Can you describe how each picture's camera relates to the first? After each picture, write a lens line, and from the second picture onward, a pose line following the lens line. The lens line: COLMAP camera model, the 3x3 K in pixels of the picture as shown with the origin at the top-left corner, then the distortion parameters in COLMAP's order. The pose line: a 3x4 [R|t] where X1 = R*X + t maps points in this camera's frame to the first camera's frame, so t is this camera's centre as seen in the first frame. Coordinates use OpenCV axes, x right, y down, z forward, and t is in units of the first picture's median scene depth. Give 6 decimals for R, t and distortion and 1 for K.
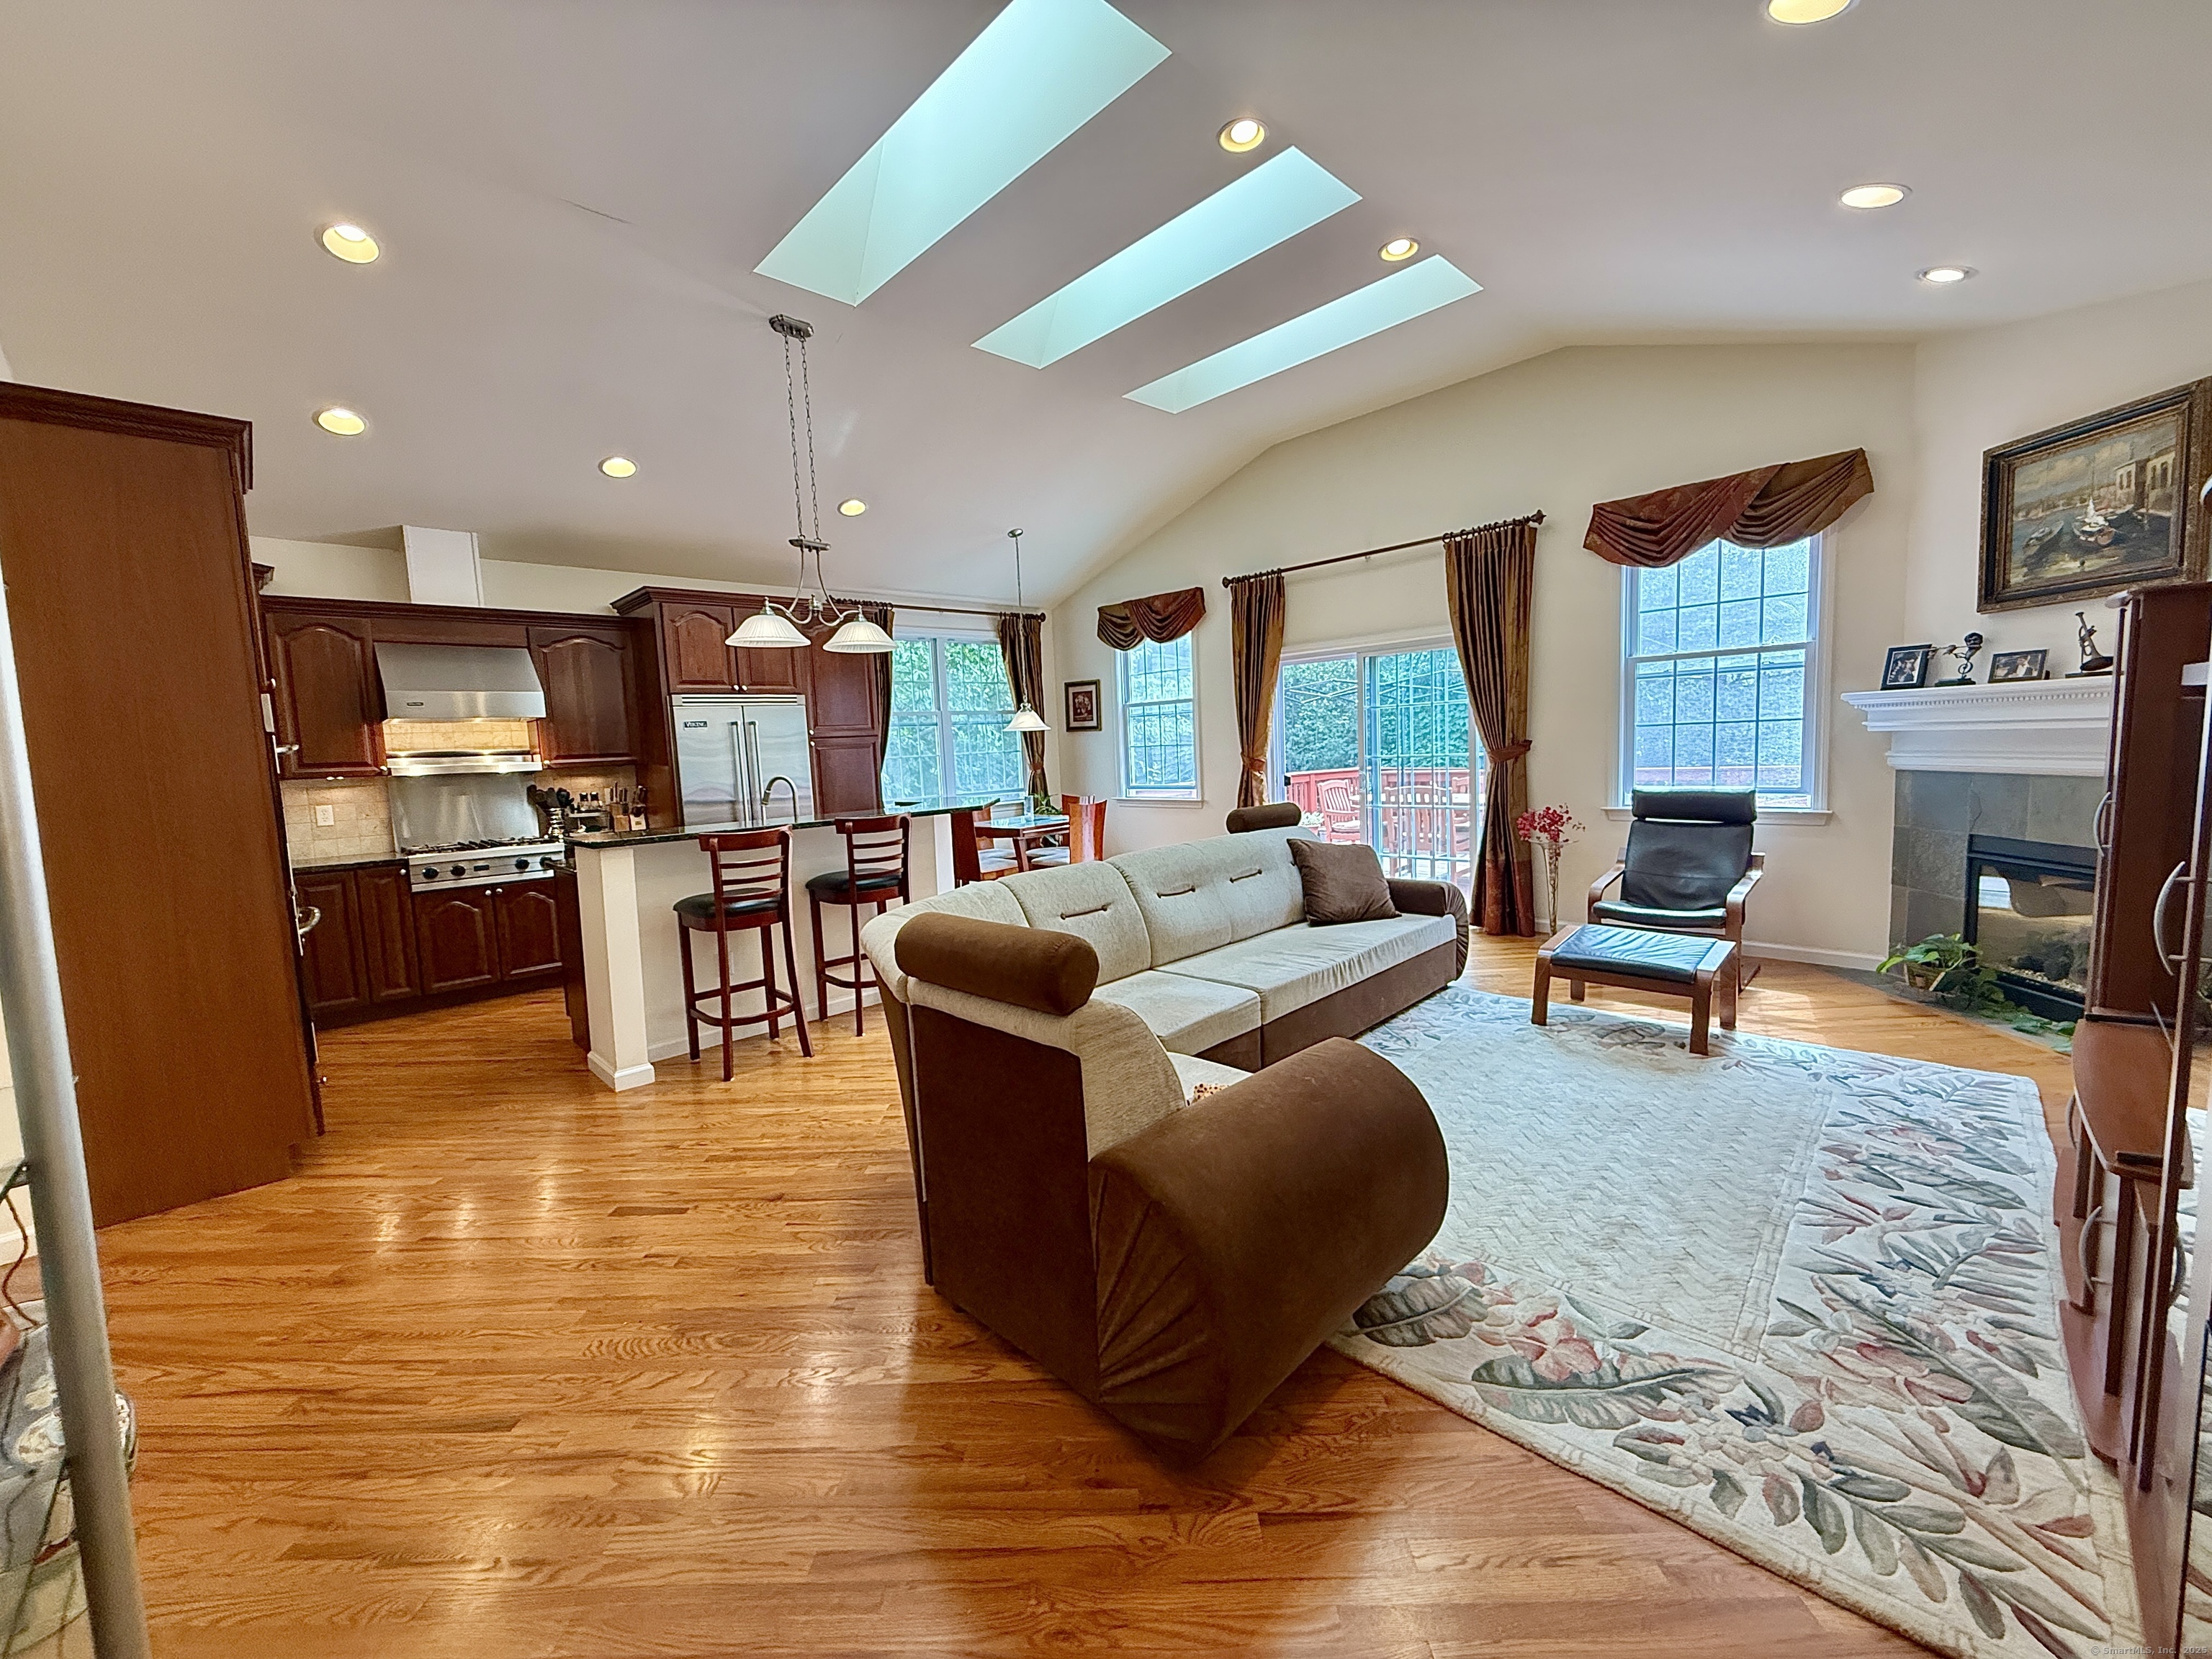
lens RADIAL K [[881.8, 0, 1103.0], [0, 881.8, 826.0], [0, 0, 1]] dist [-0.001439, 0.000971]
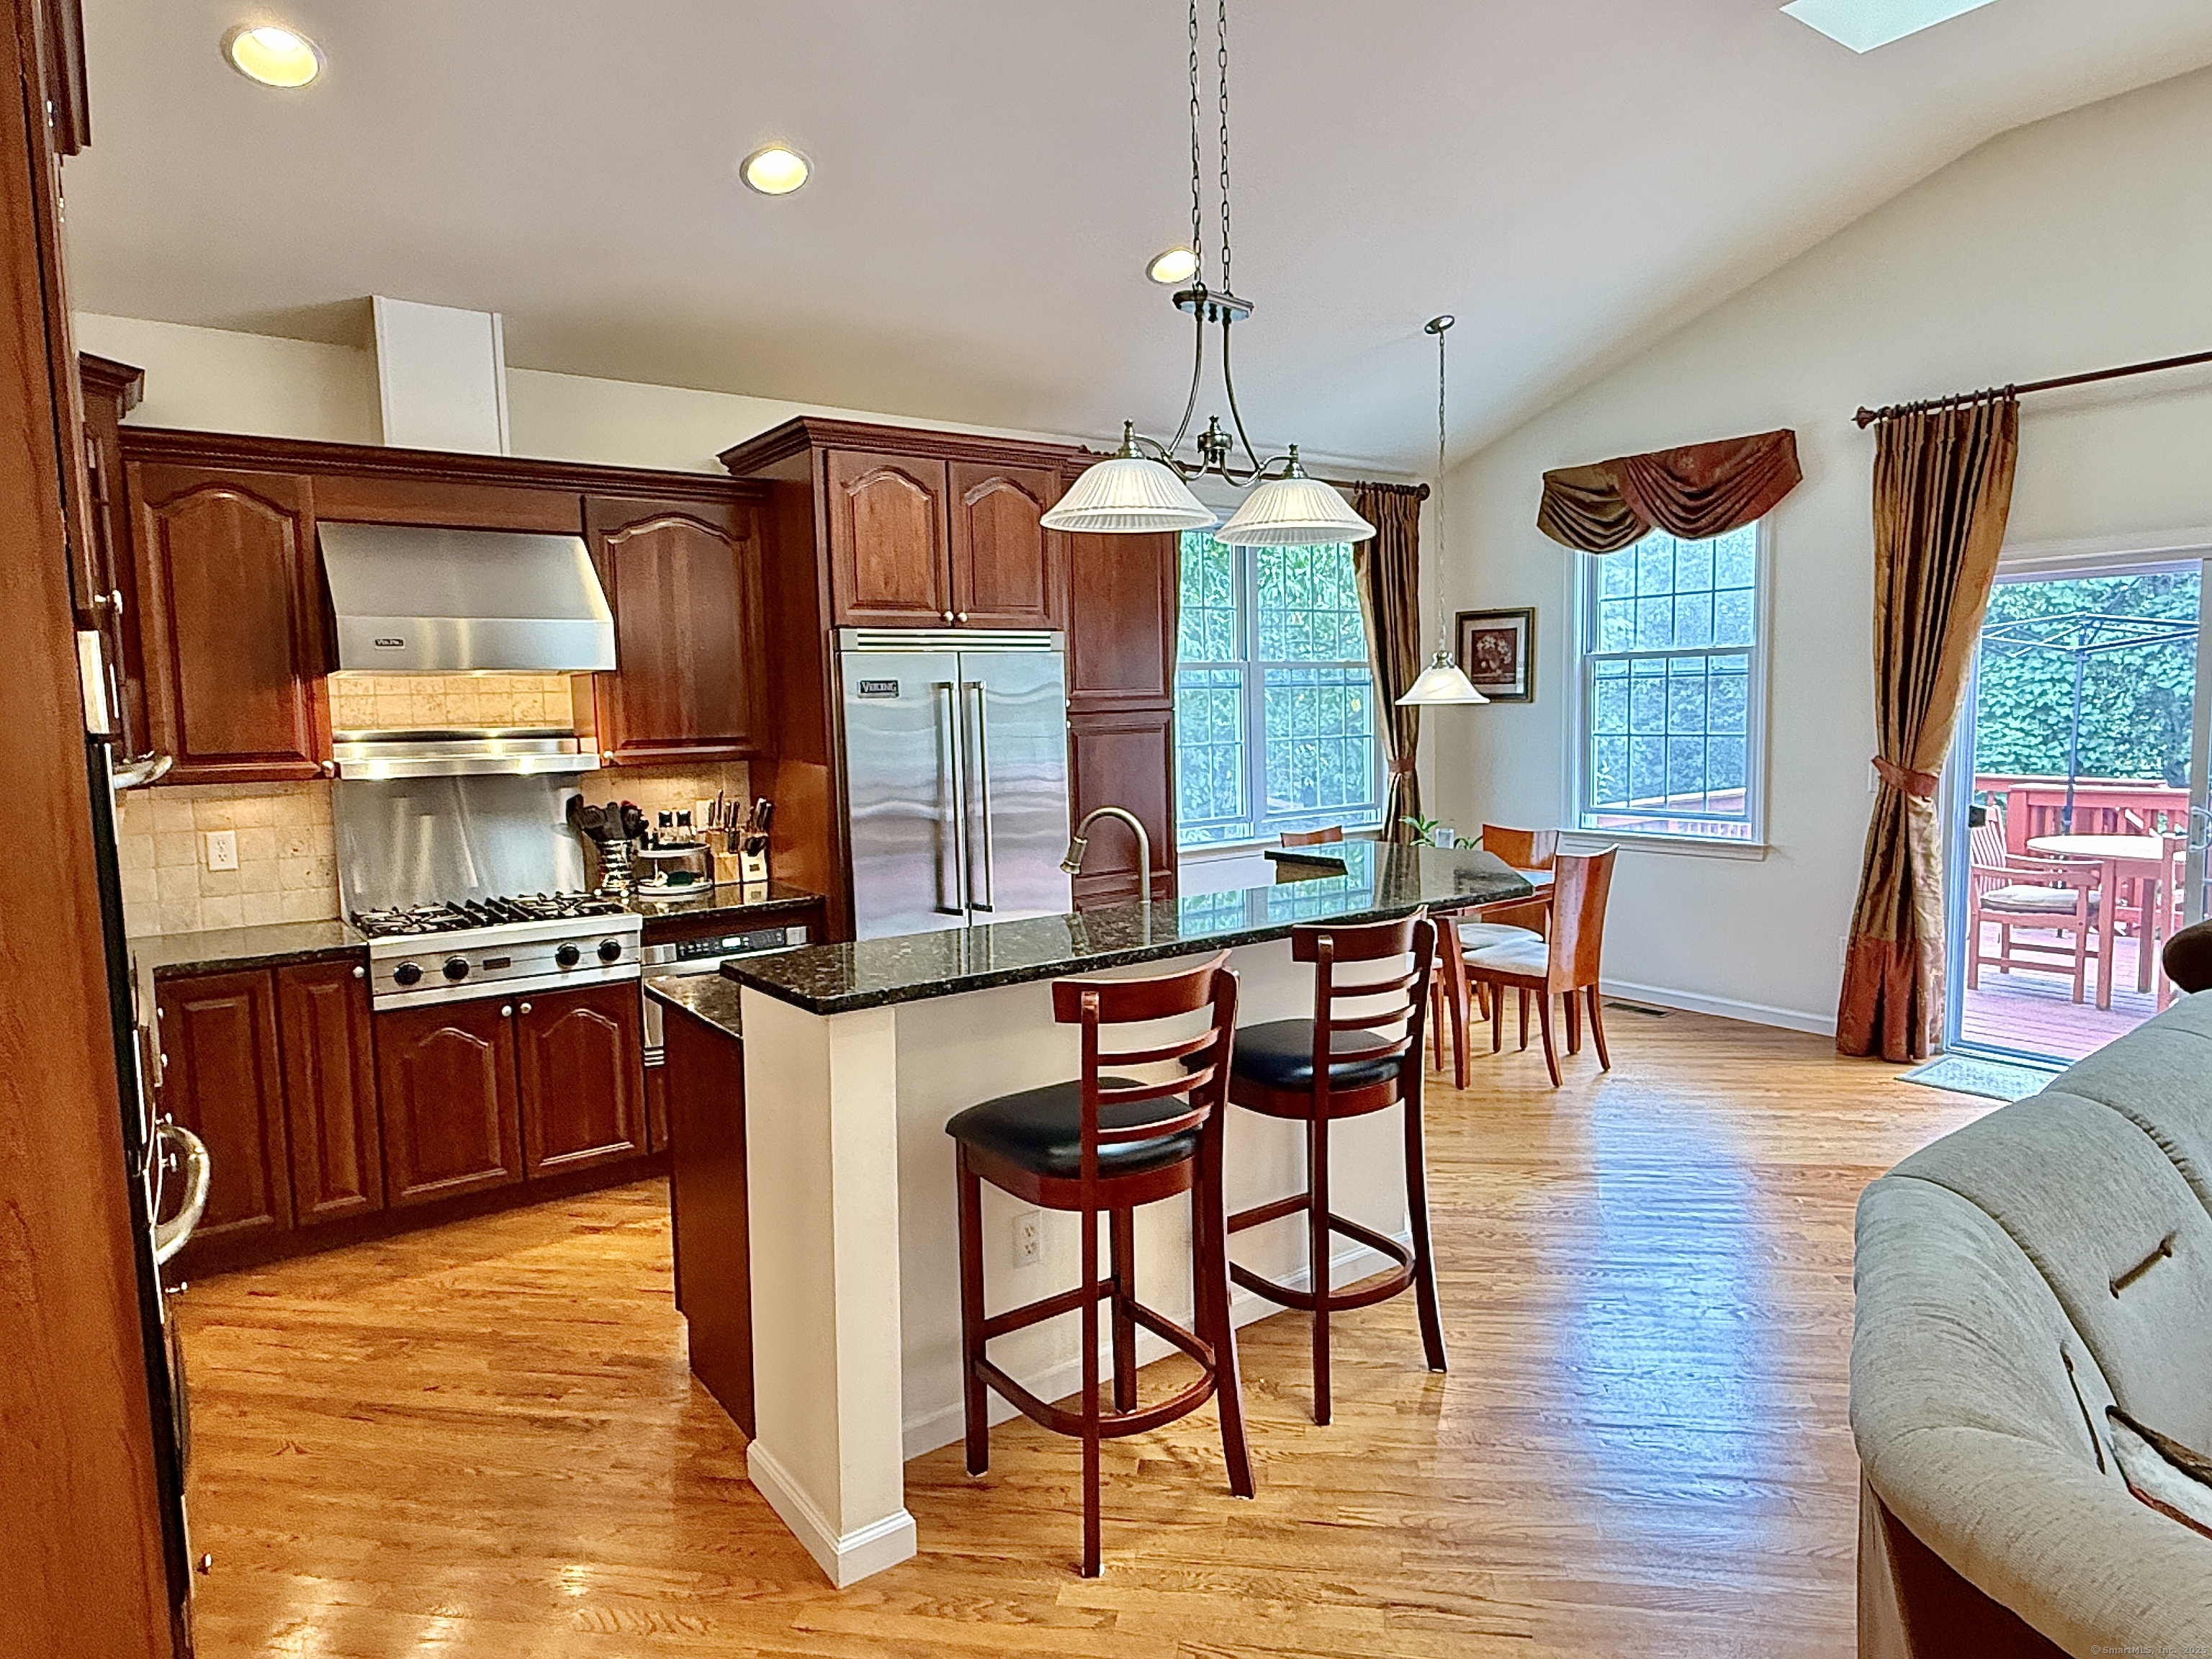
lens RADIAL K [[1309.6, 0, 1108.3], [0, 1309.6, 829.4], [0, 0, 1]] dist [-0.003528, 0.004785]
pose [[0.991490, 0.033546, -0.125788, -0.258230], [-0.032713, 0.999427, 0.008686, -0.048203], [0.126007, -0.004498, 0.992019, 0.288737]]
